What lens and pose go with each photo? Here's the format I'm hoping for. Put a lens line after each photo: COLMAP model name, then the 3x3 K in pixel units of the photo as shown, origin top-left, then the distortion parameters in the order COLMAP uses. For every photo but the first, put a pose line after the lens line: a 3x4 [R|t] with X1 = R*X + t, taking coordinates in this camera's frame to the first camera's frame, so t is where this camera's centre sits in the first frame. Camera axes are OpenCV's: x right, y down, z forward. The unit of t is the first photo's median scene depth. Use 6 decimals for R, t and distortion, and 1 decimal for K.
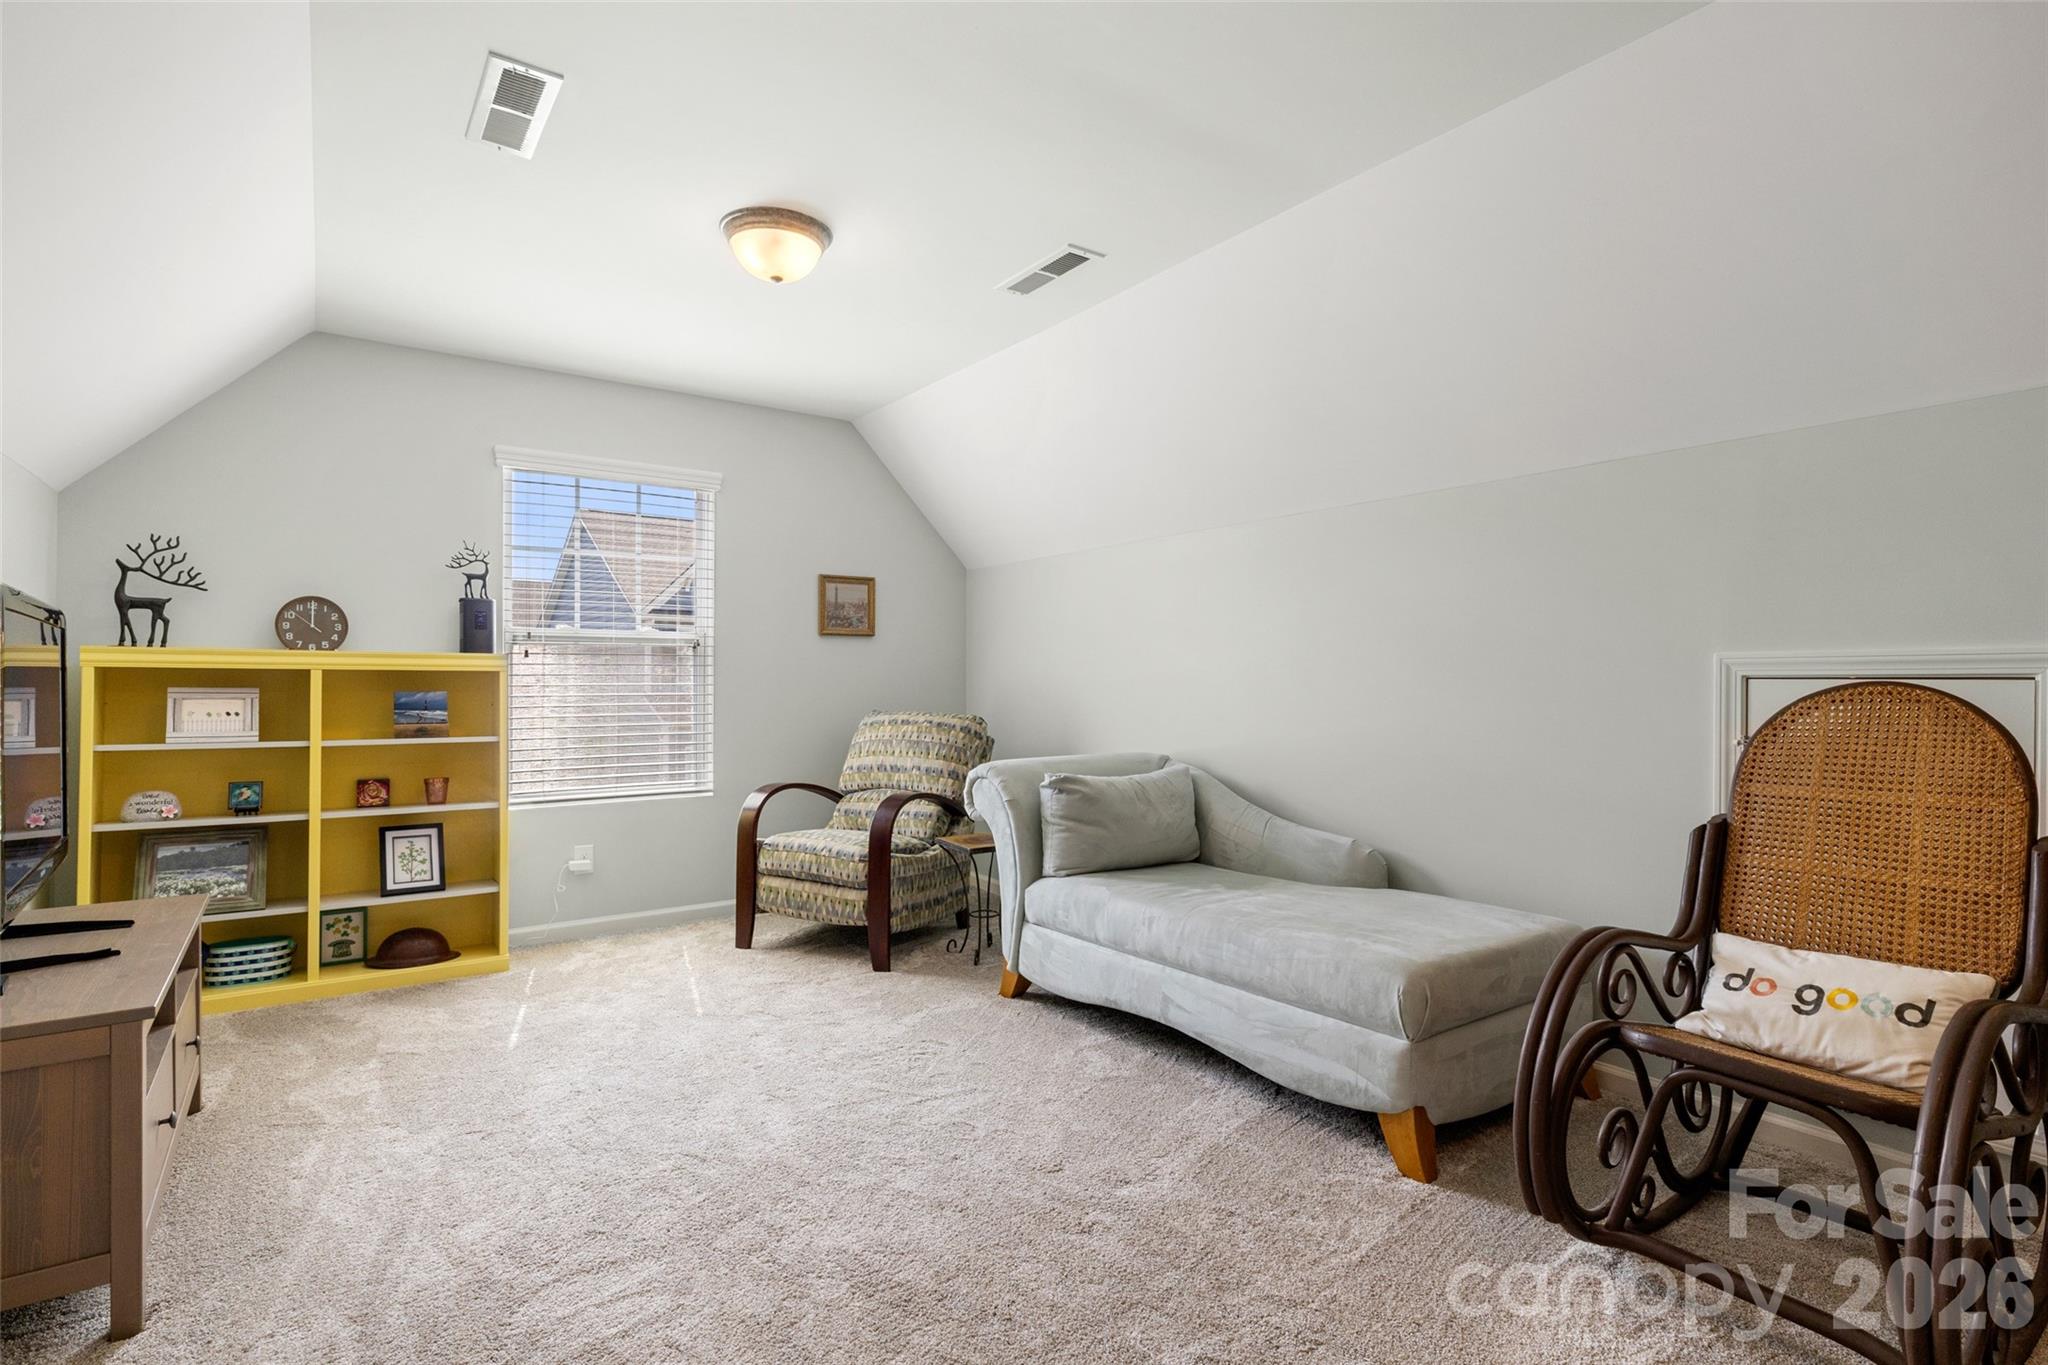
lens RADIAL K [[955.7, 0, 1024.3], [0, 955.7, 682.9], [0, 0, 1]] dist [-0.002780, -0.001119]
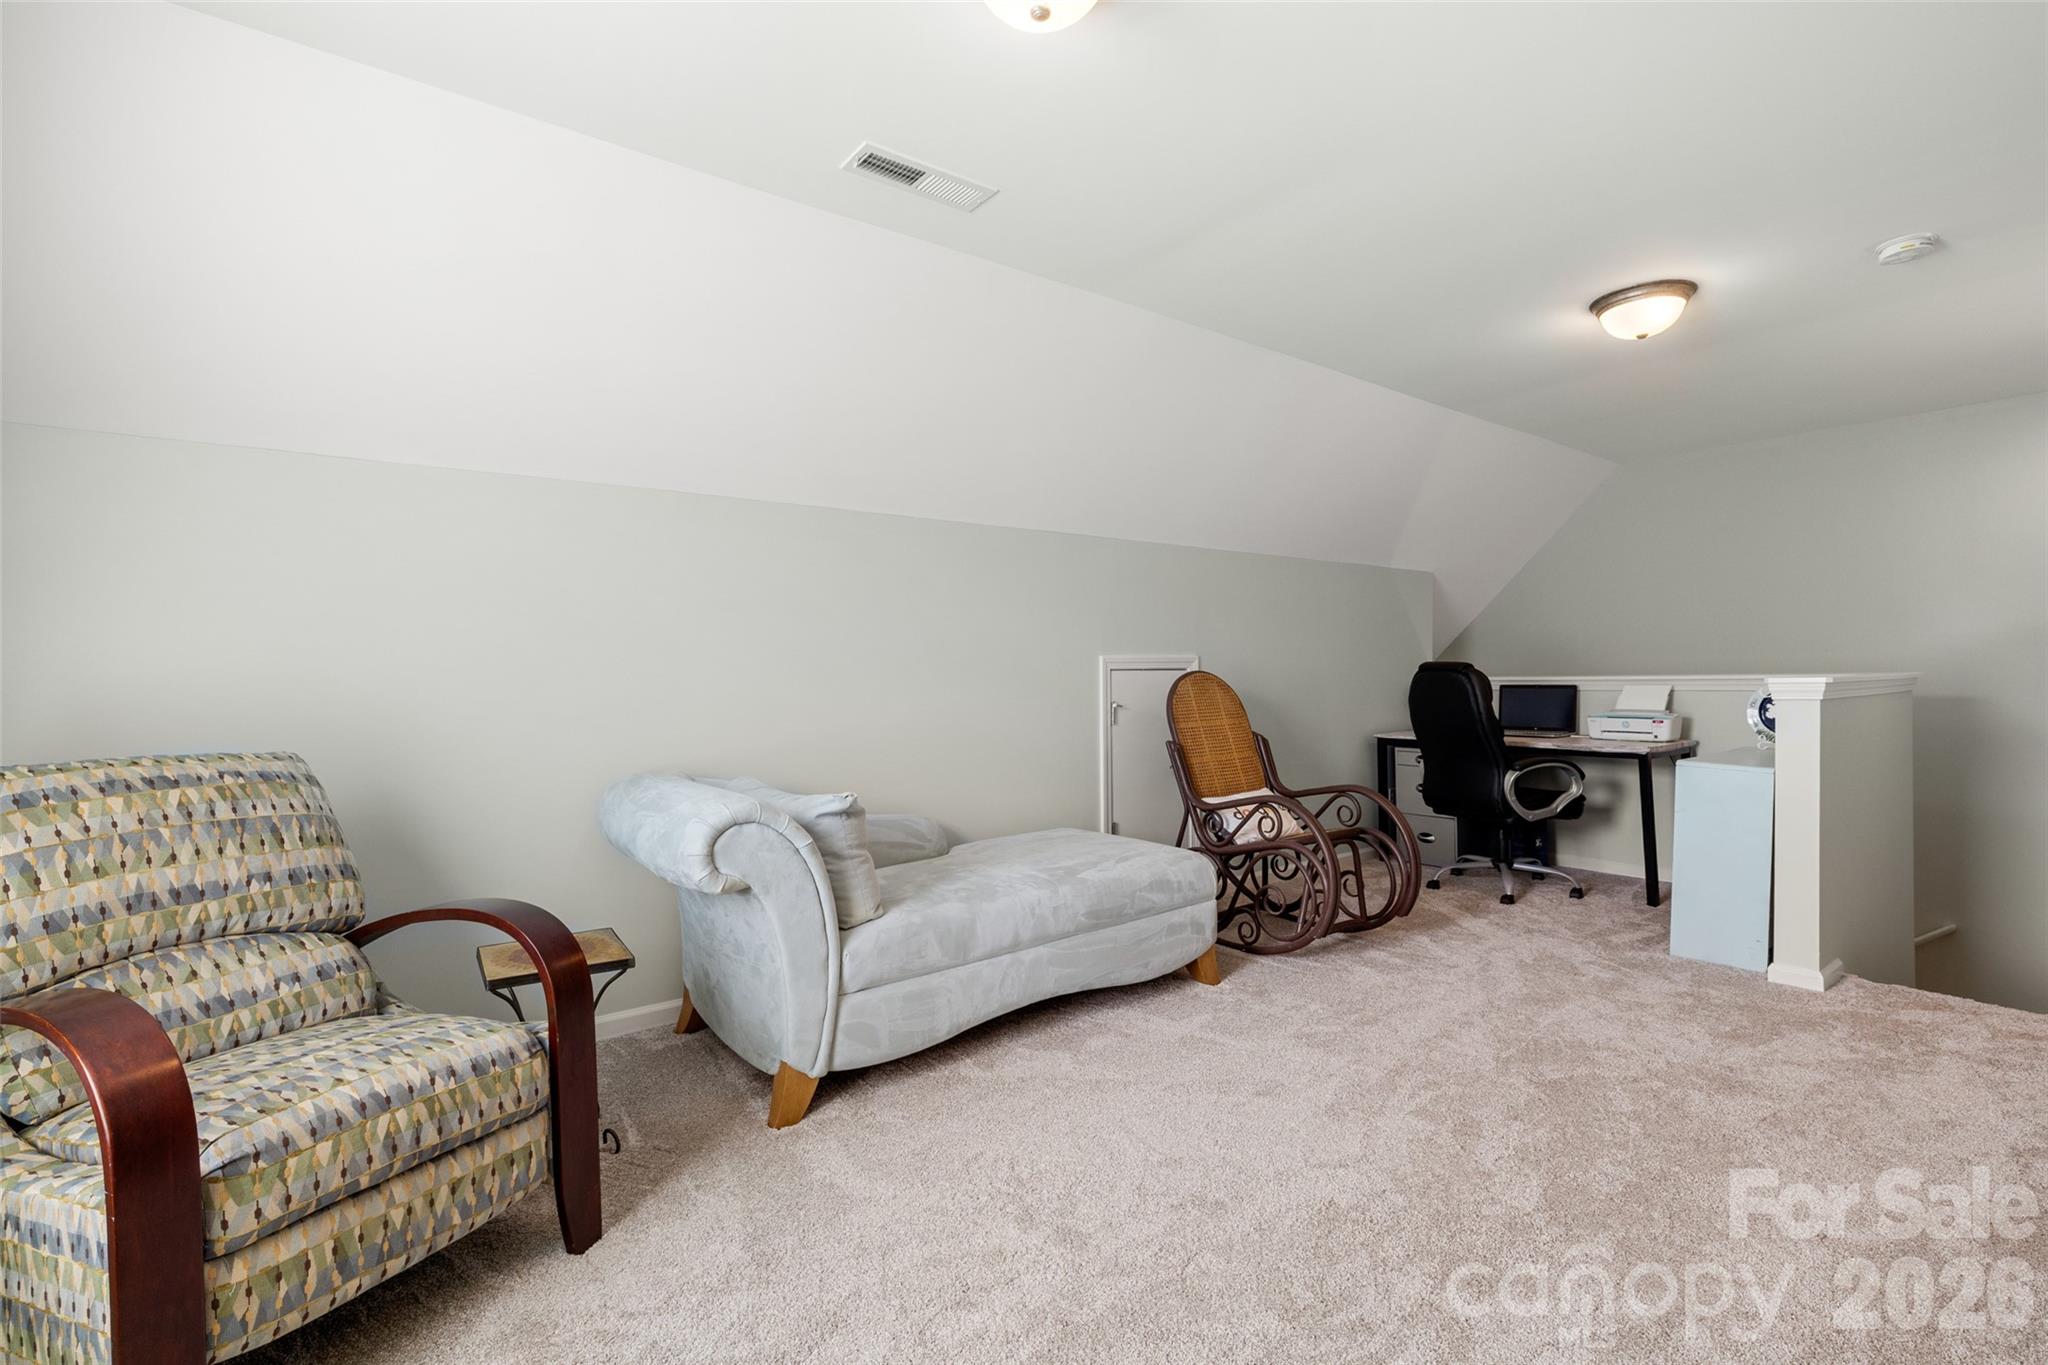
lens RADIAL K [[920.4, 0, 1025.8], [0, 920.4, 680.4], [0, 0, 1]] dist [0.001401, 0.000579]
pose [[-0.006065, -0.009474, 0.999937, -0.622940], [0.016659, 0.999815, 0.009574, 0.000050], [-0.999843, 0.016716, -0.005906, 0.749212]]
